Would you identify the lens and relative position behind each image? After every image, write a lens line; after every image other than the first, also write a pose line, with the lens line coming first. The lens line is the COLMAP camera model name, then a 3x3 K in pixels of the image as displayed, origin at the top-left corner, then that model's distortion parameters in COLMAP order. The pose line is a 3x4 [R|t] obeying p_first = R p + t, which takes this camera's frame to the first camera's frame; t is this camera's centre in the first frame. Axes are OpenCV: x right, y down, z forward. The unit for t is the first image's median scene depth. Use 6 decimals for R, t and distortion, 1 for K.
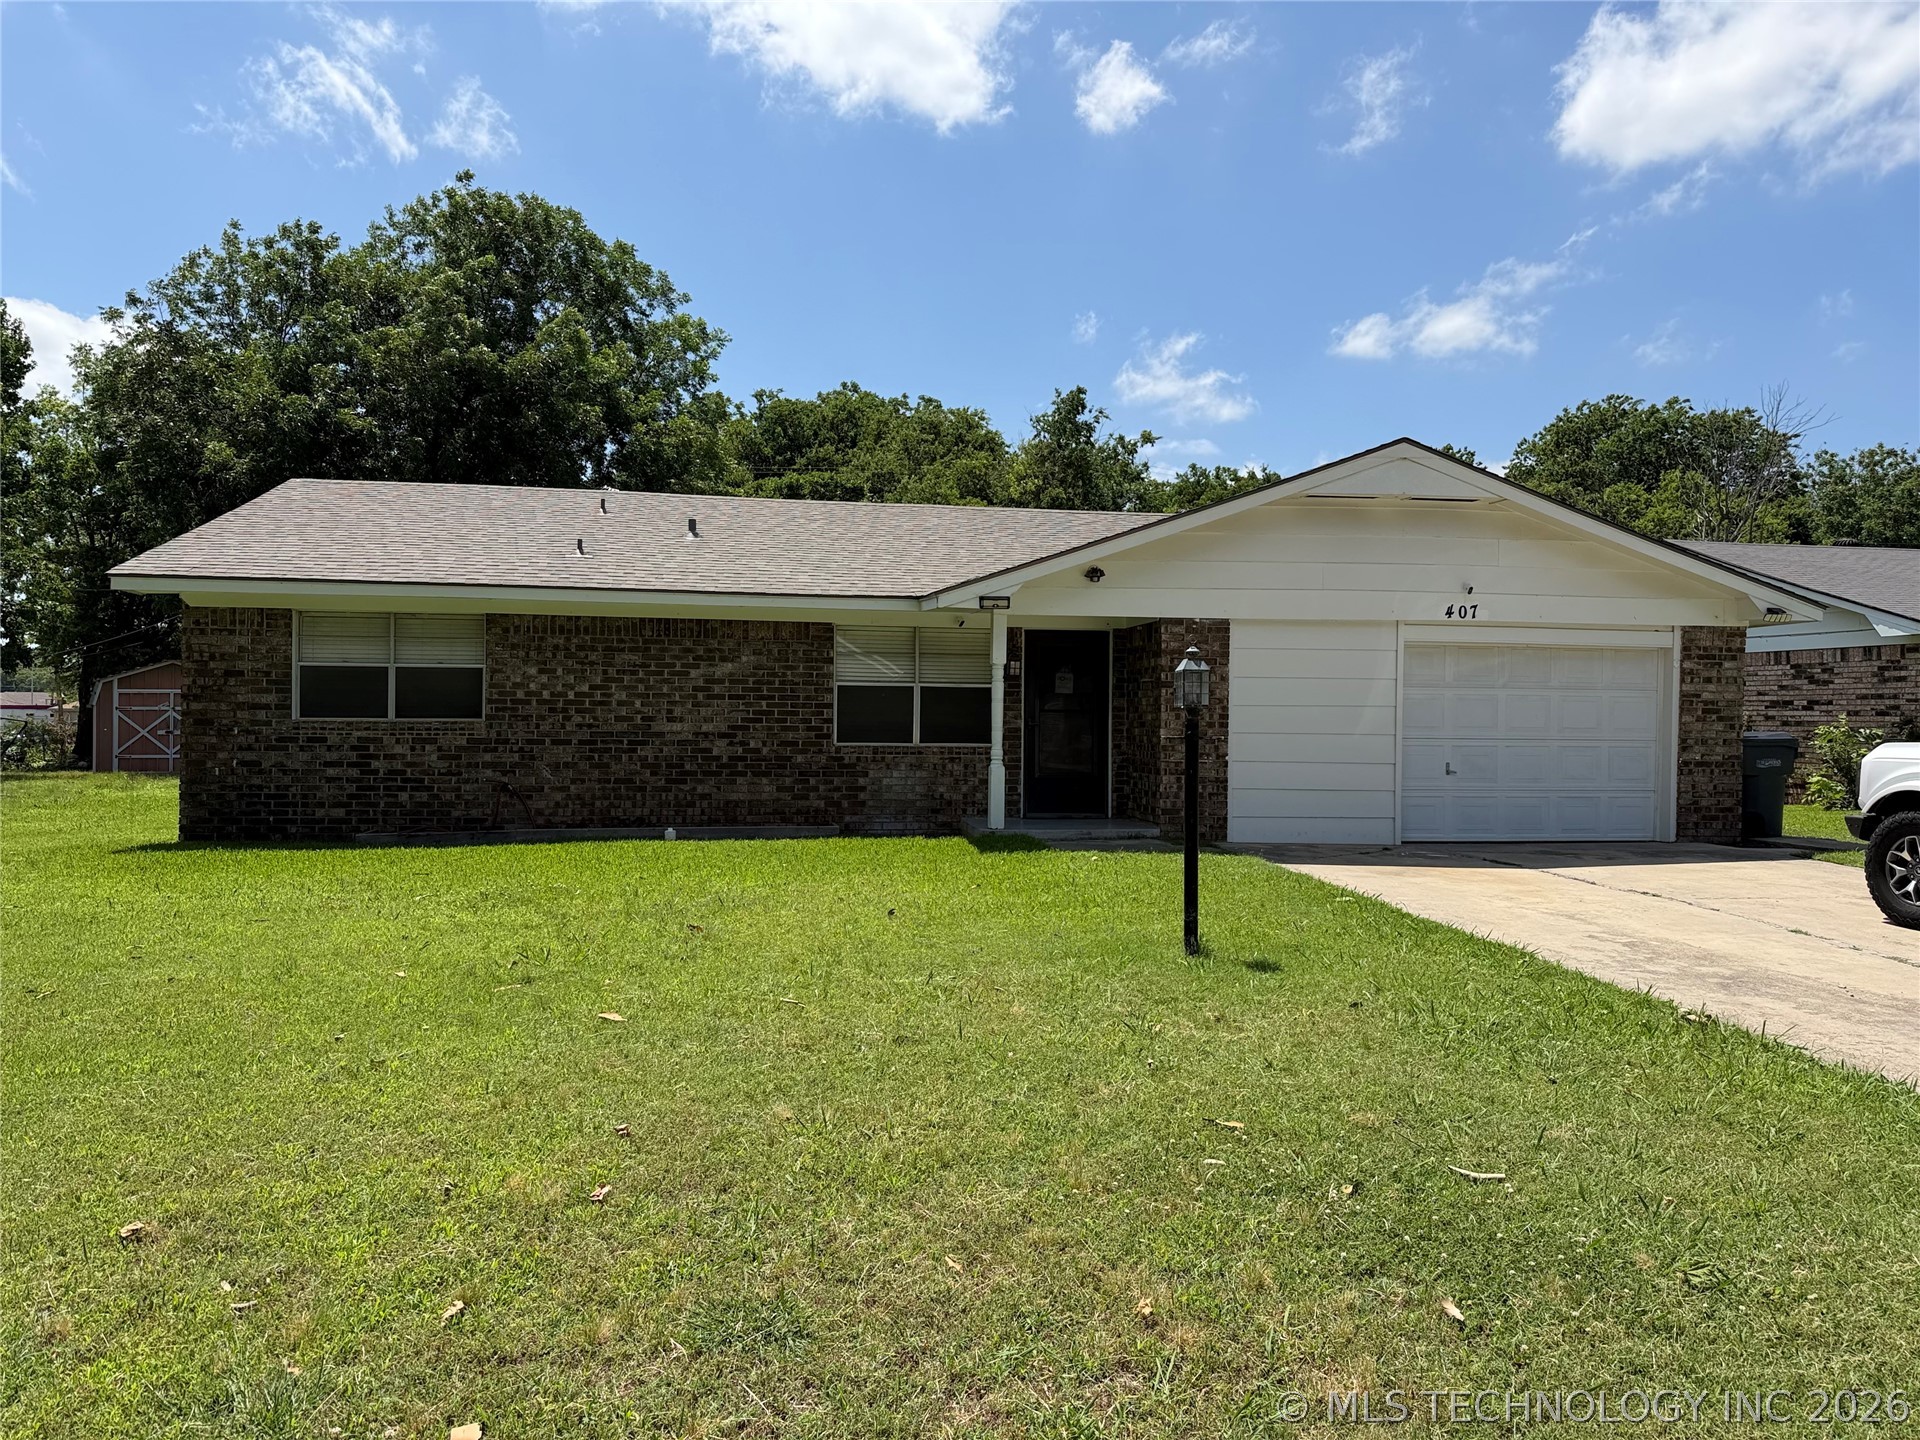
lens RADIAL K [[1347.5, 0, 944.4], [0, 1347.5, 725.2], [0, 0, 1]] dist [0.069923, -0.041155]
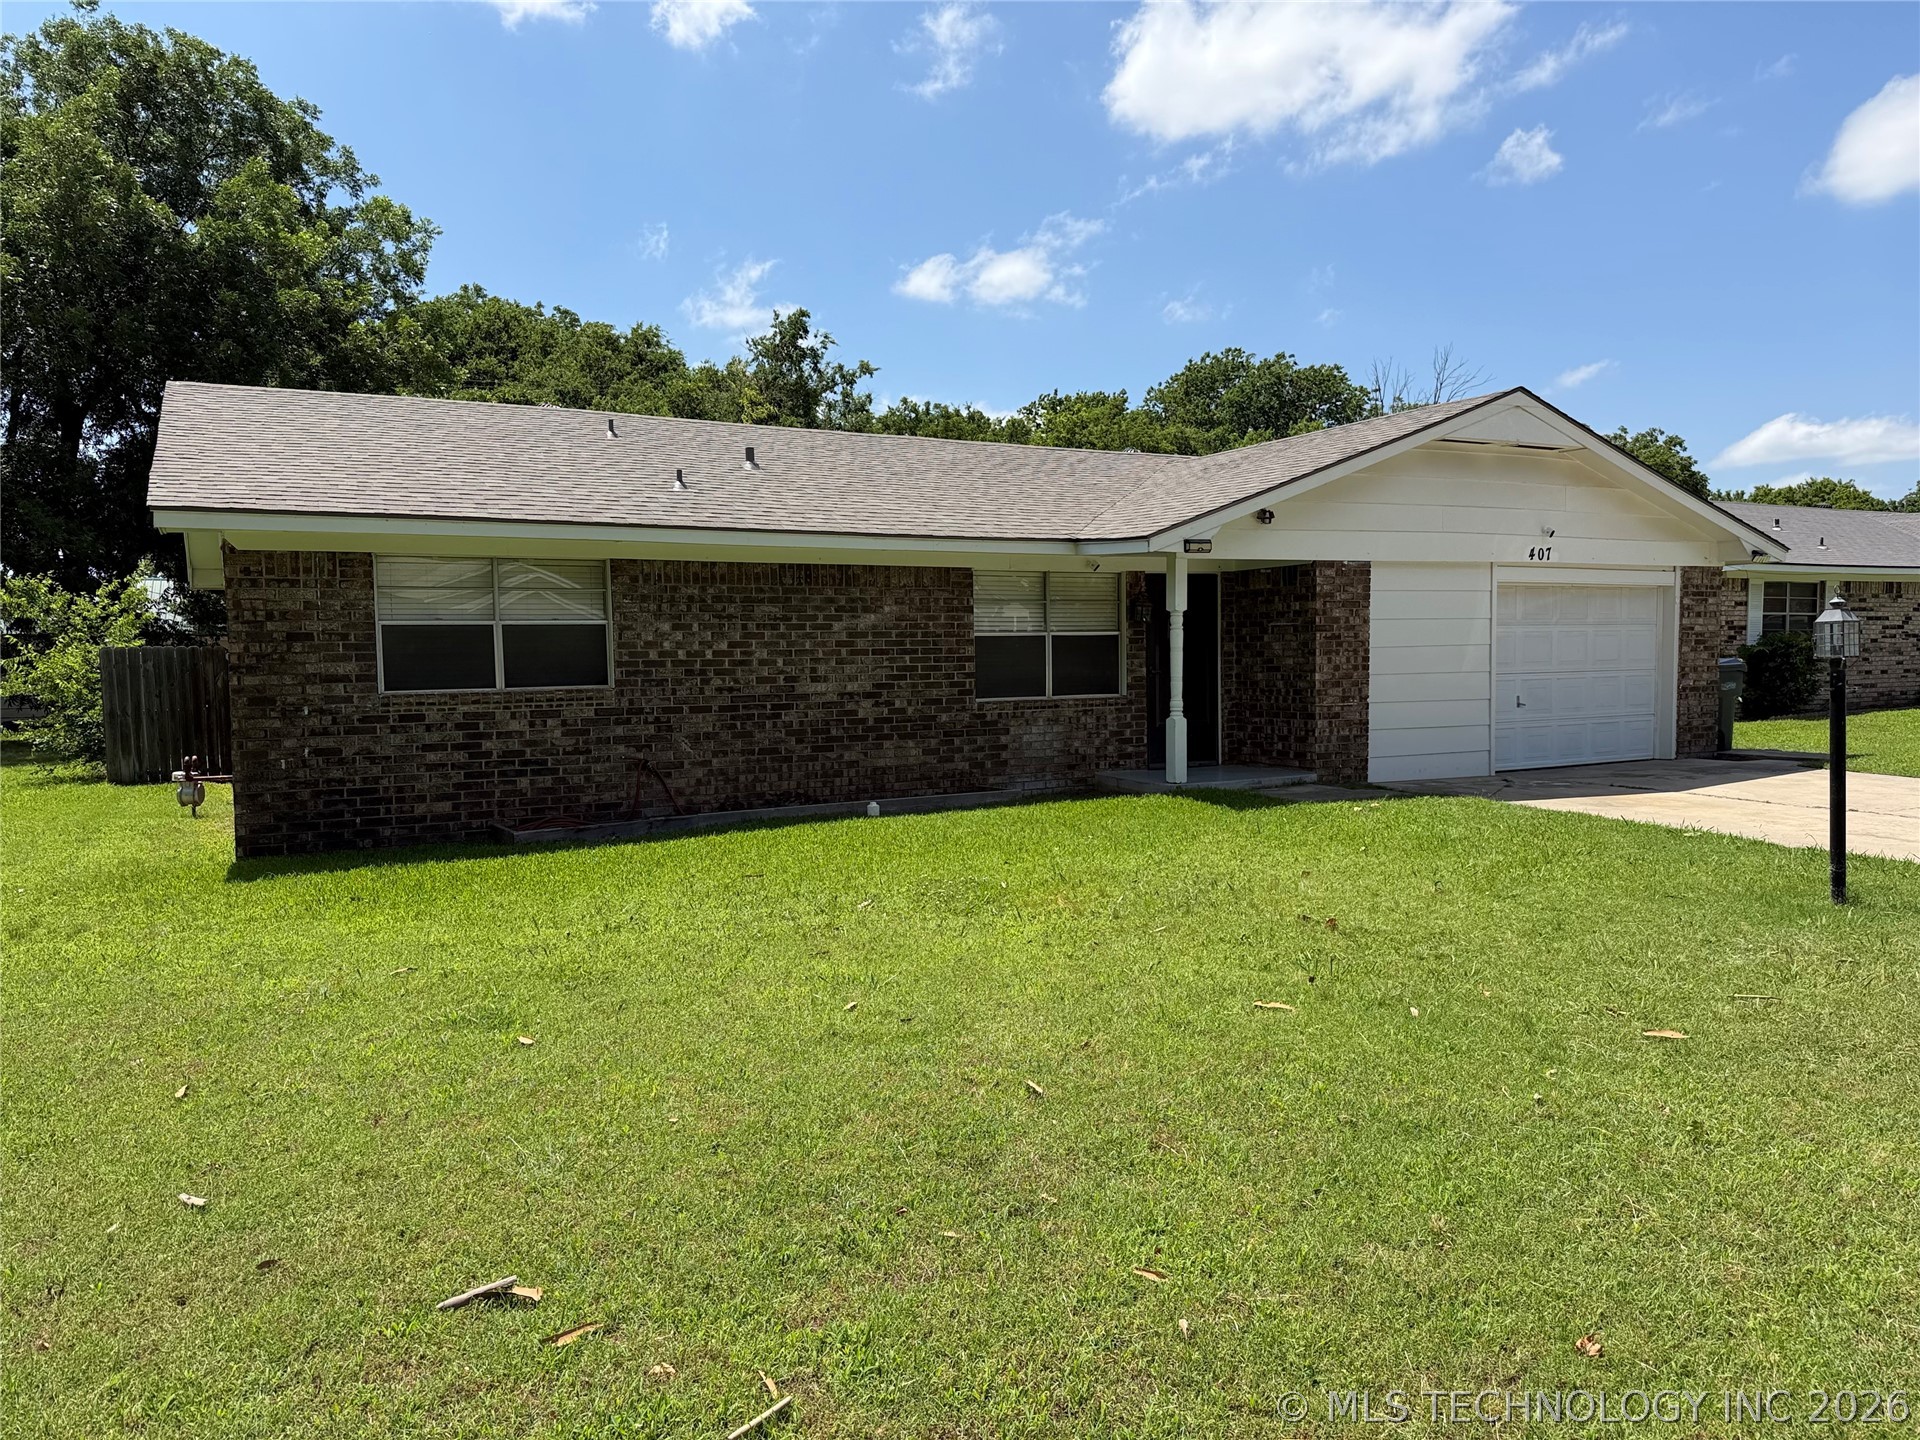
lens RADIAL K [[1347.5, 0, 957.4], [0, 1347.5, 722.0], [0, 0, 1]] dist [0.069923, -0.041155]
pose [[0.945306, -0.041203, 0.323571, -0.384561], [0.025743, 0.998320, 0.051916, -0.018680], [-0.325166, -0.040747, 0.944779, 0.132850]]
